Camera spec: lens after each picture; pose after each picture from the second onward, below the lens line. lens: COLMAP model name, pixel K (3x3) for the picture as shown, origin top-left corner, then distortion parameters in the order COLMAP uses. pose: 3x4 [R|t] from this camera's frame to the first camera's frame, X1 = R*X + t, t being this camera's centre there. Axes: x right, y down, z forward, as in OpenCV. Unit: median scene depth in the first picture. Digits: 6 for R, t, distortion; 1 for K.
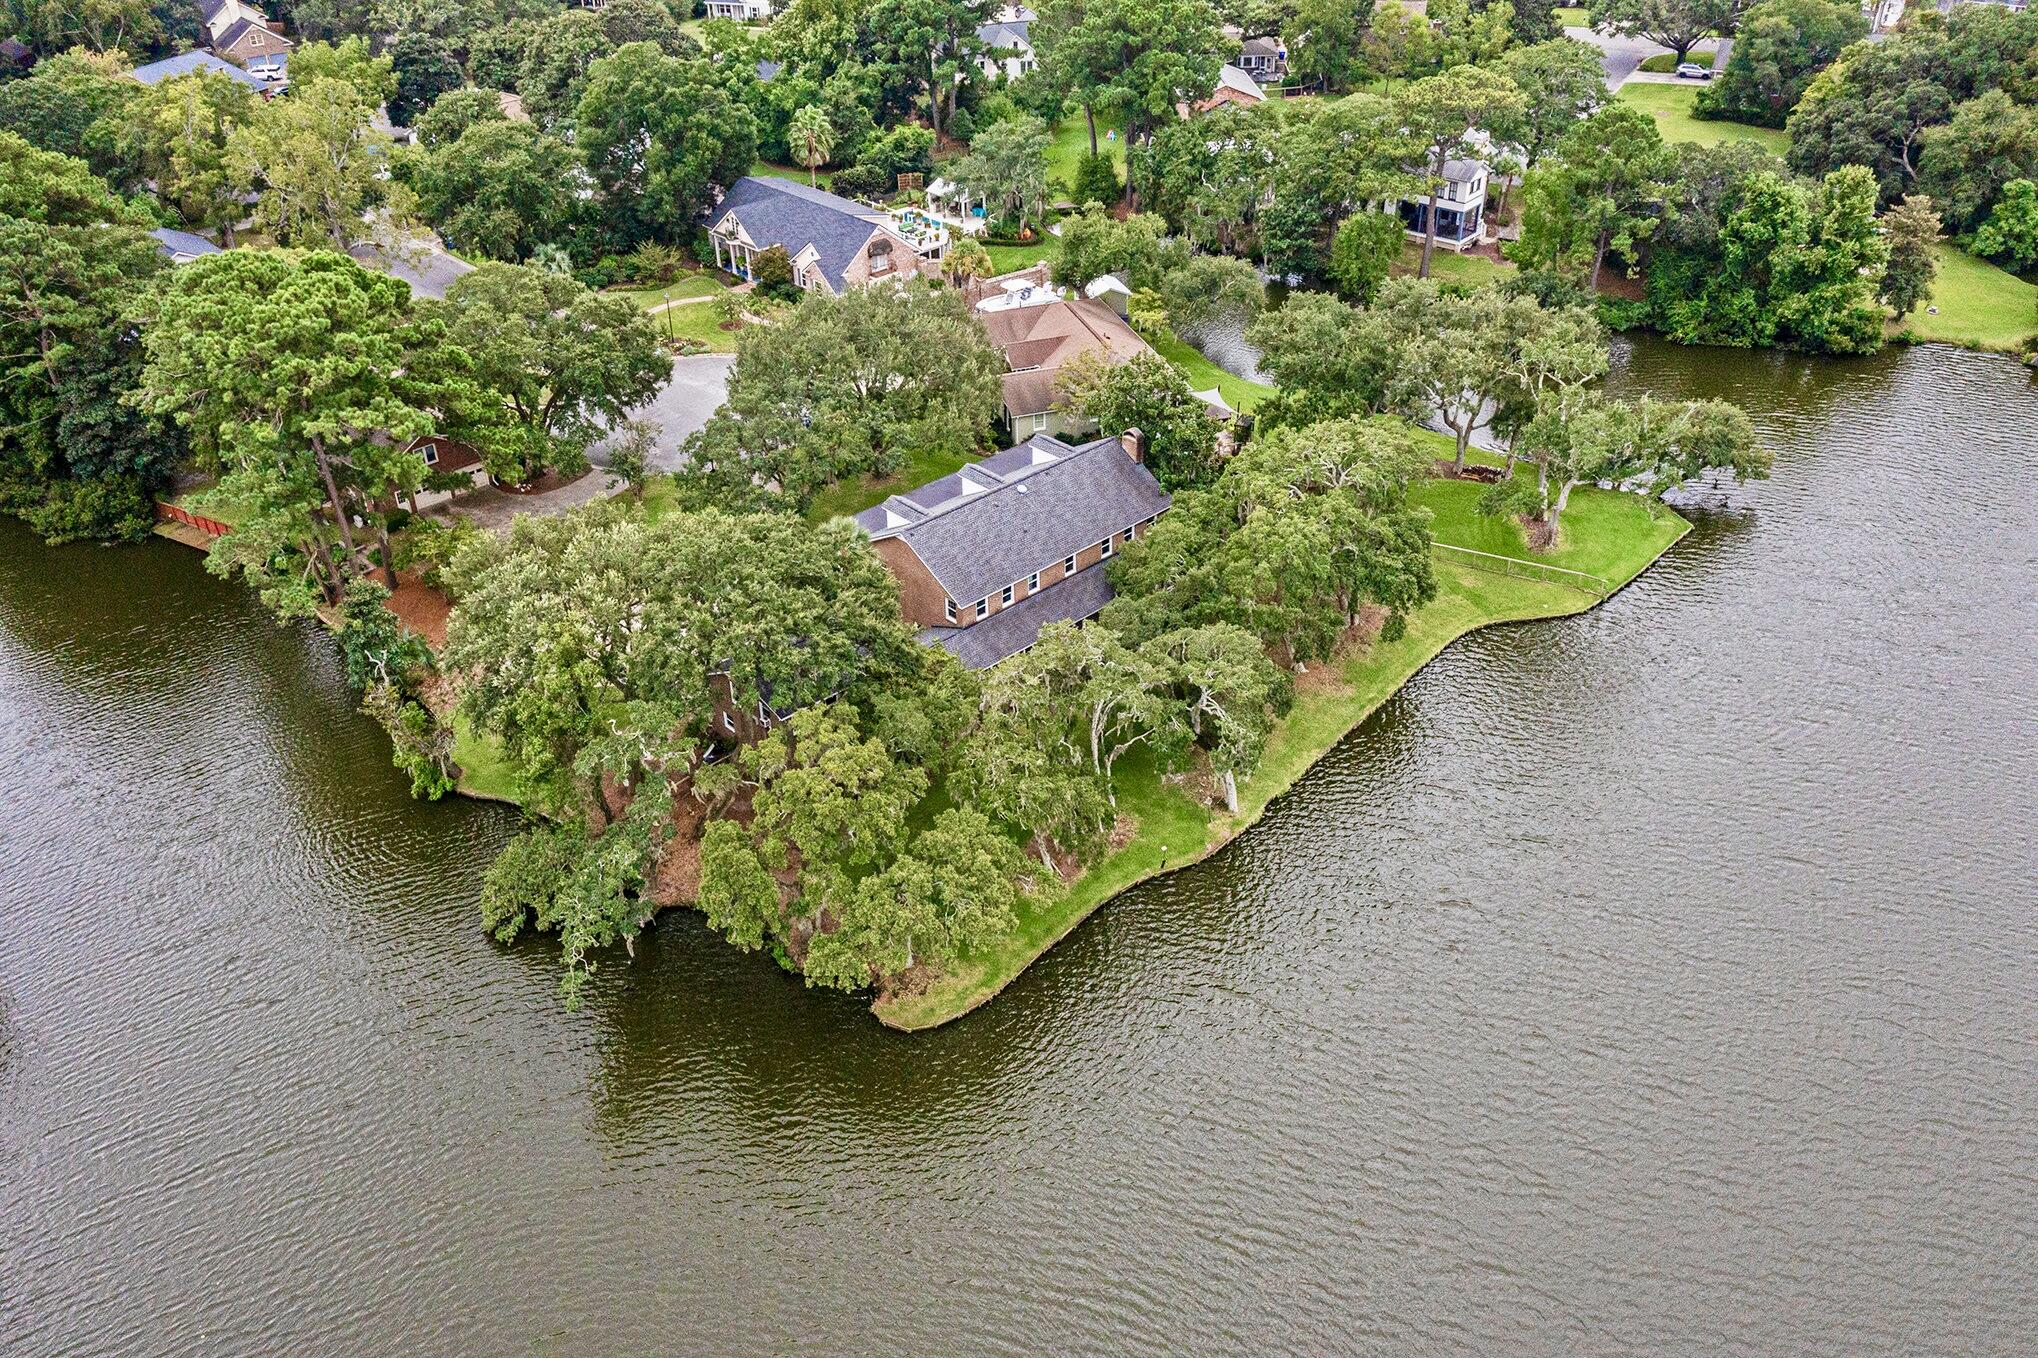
lens RADIAL K [[1634.4, 0, 1031.9], [0, 1634.4, 674.4], [0, 0, 1]] dist [0.001803, -0.002820]
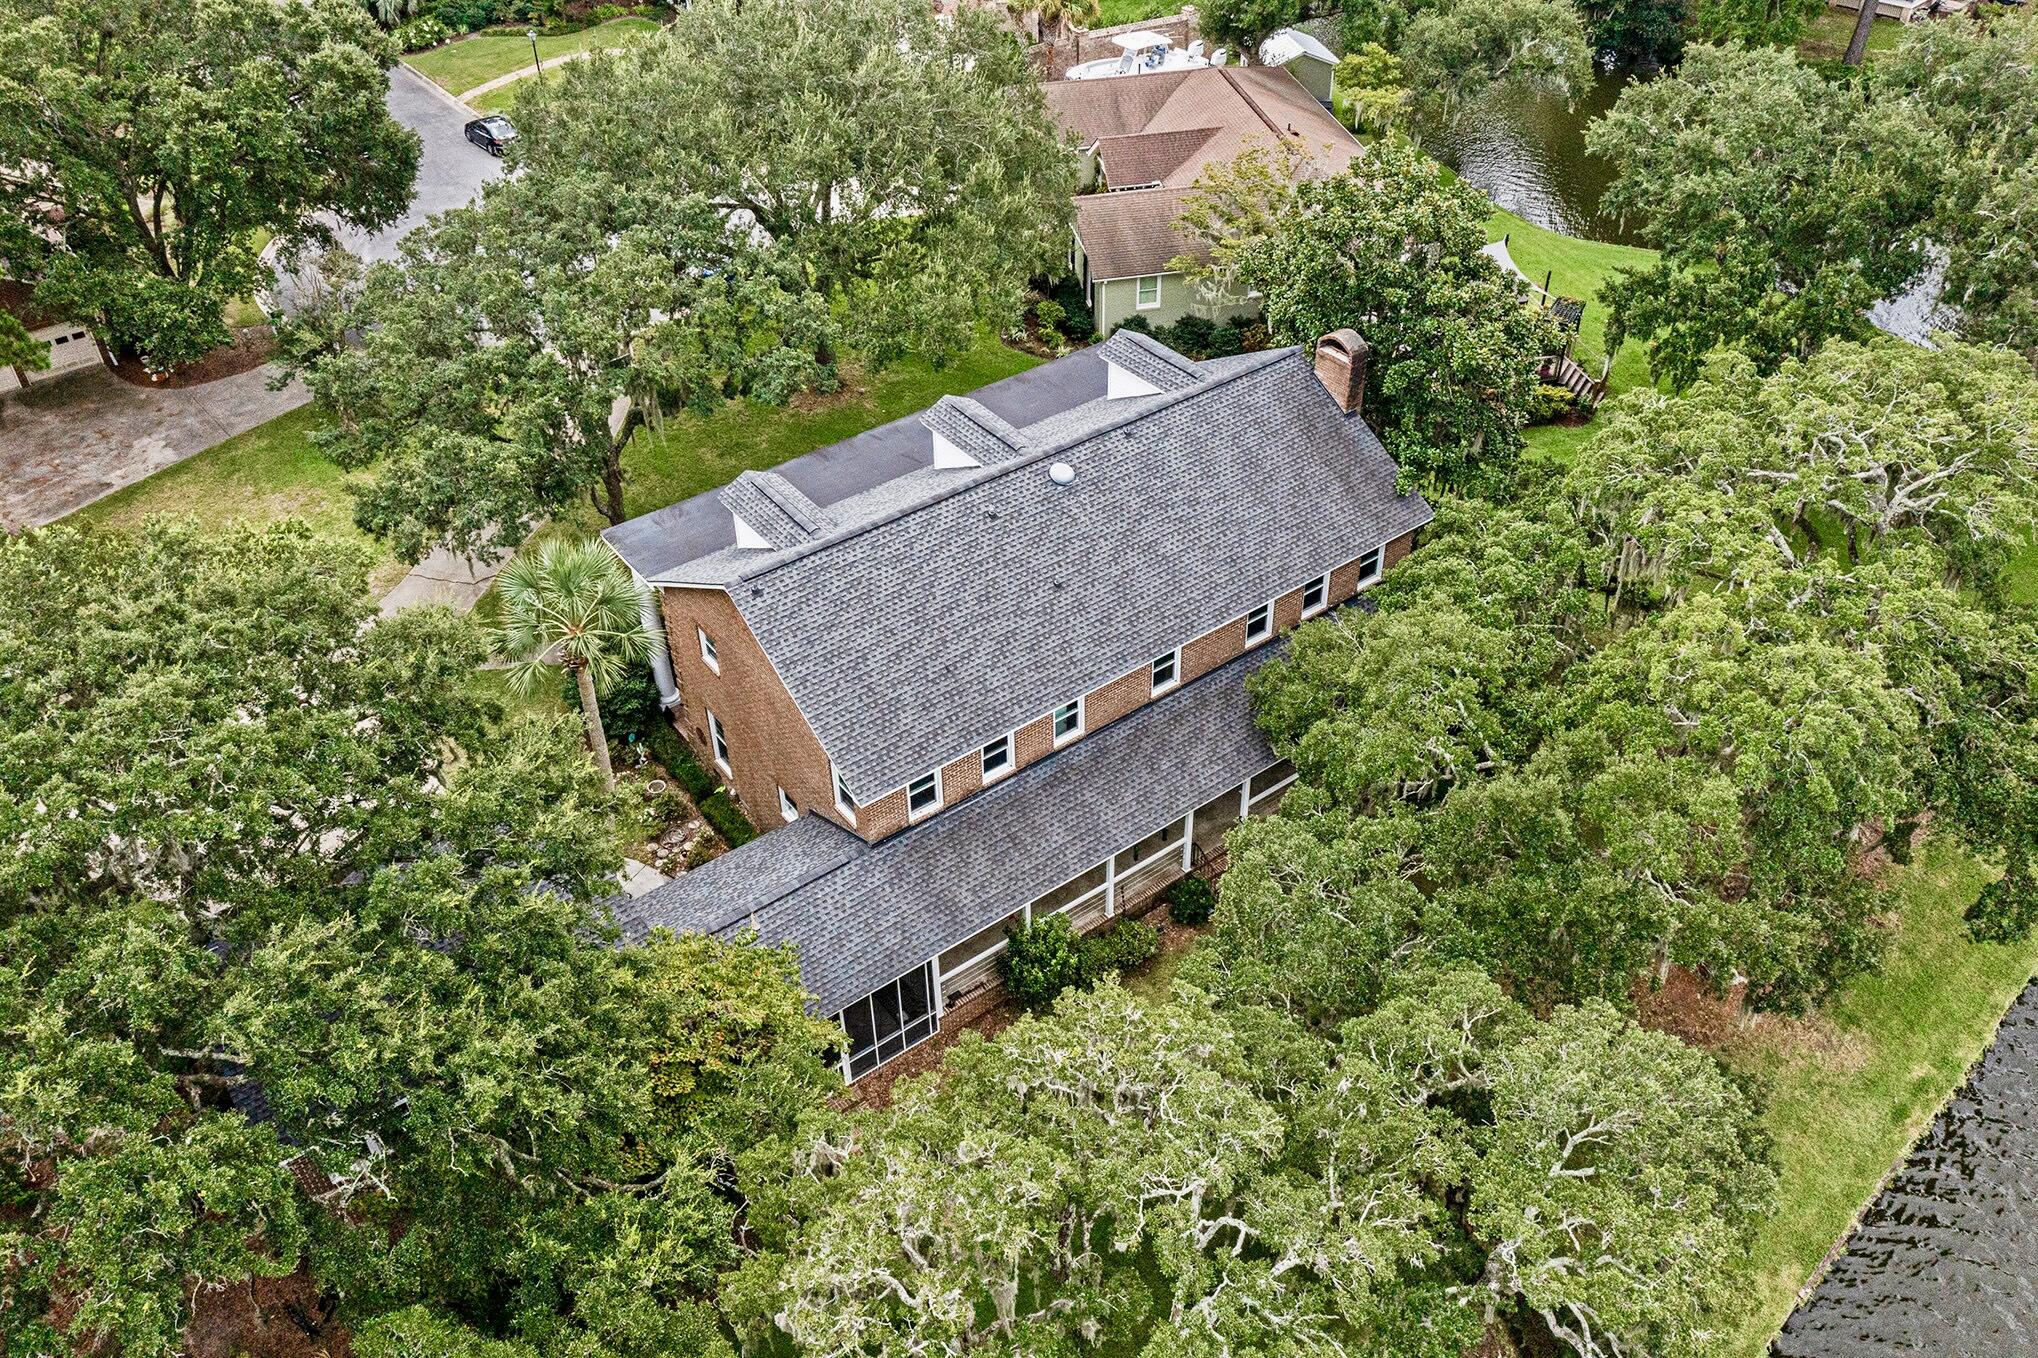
lens RADIAL K [[1634.4, 0, 1031.9], [0, 1634.4, 674.4], [0, 0, 1]] dist [0.001803, -0.002820]
pose [[0.993923, 0.069019, -0.085753, 0.021171], [-0.060523, 0.993343, 0.098016, -0.087034], [0.091947, -0.092230, 0.991483, 0.497563]]
